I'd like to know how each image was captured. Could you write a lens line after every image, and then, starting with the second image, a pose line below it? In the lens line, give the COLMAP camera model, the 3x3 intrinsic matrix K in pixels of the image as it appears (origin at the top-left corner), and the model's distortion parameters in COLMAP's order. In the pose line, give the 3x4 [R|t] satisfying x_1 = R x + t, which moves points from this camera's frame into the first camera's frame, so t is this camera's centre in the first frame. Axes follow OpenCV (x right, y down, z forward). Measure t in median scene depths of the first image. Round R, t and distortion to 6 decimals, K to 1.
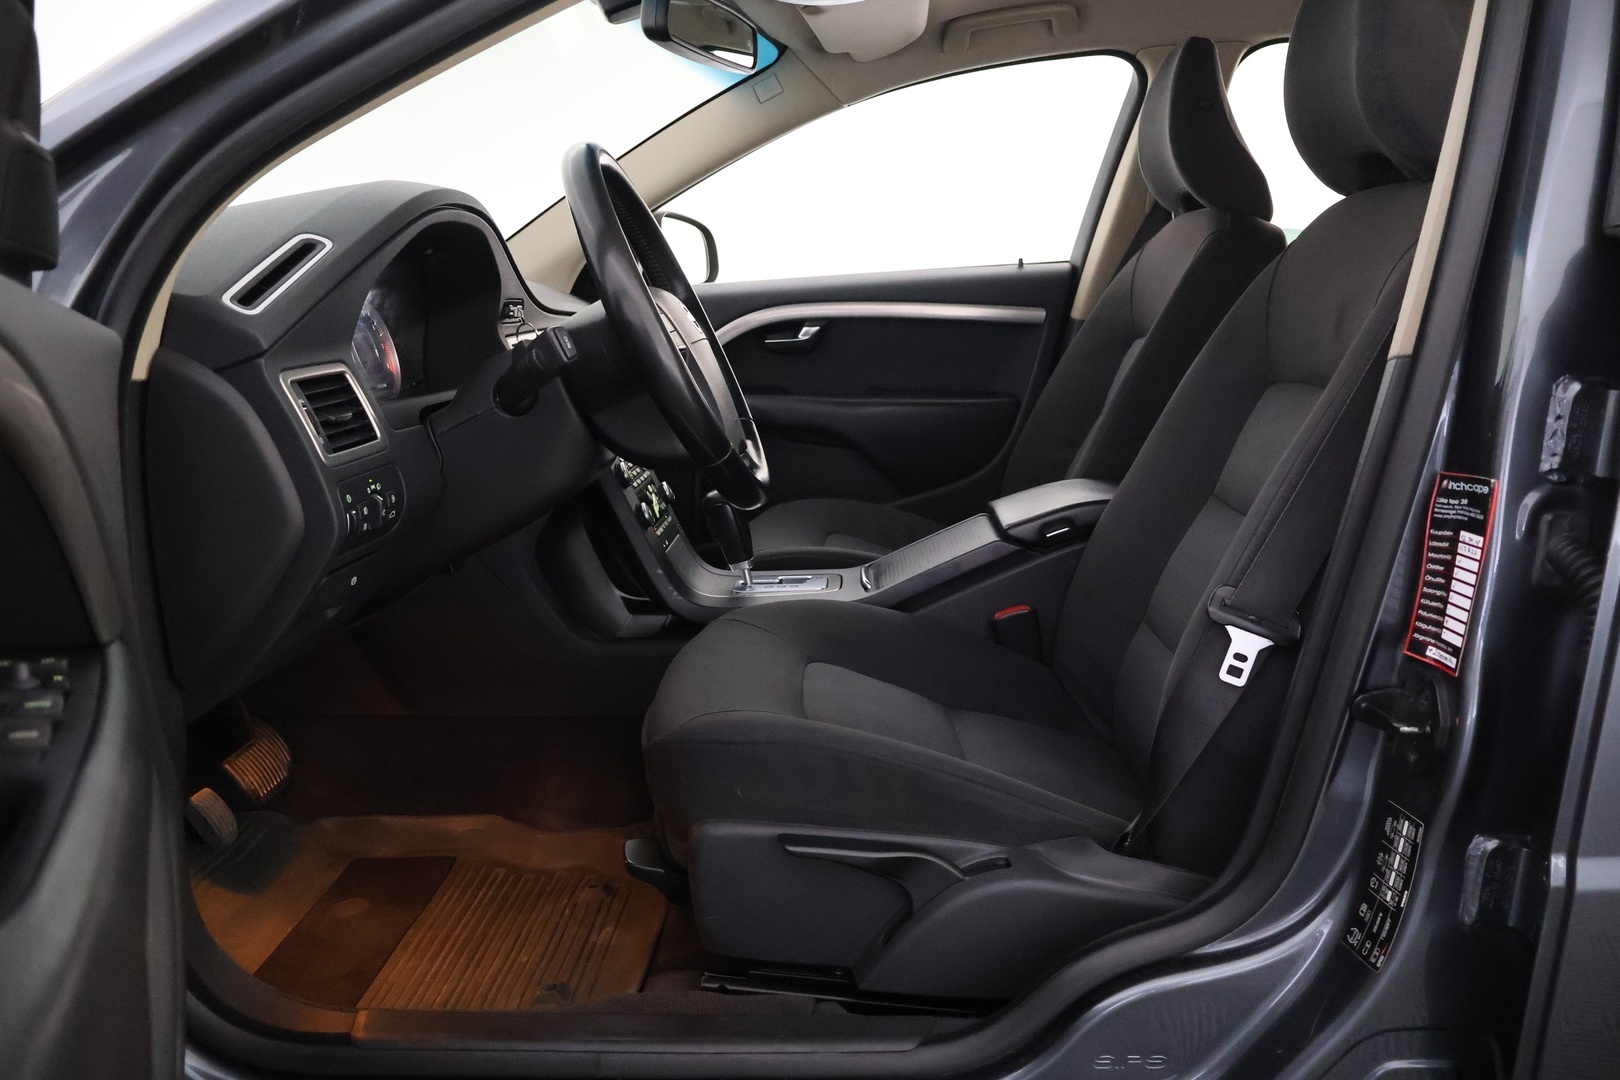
lens RADIAL K [[1331.1, 0, 810.0], [0, 1331.1, 540.0], [0, 0, 1]] dist [-0.007963, -0.001523]
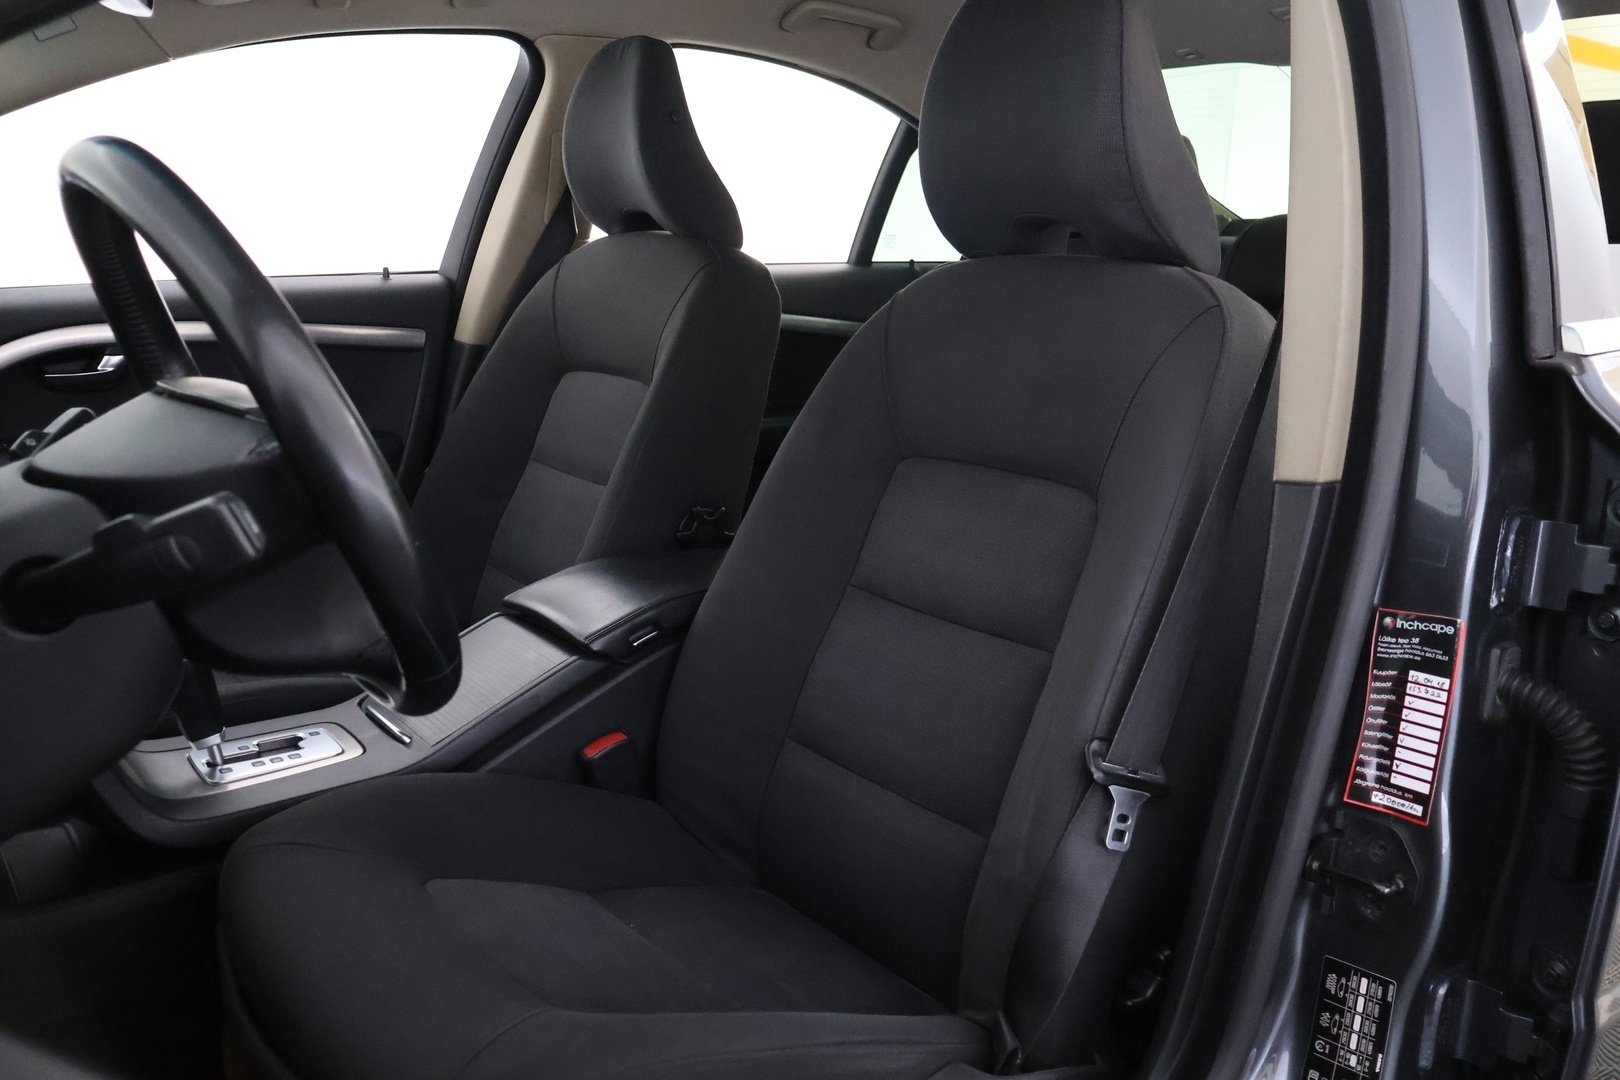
lens RADIAL K [[1331.1, 0, 810.0], [0, 1331.1, 540.0], [0, 0, 1]] dist [-0.007963, -0.001523]
pose [[0.786532, -0.099149, 0.609539, -0.406571], [0.081429, 0.995060, 0.056786, -0.184722], [-0.612158, 0.004970, 0.790720, 0.504395]]
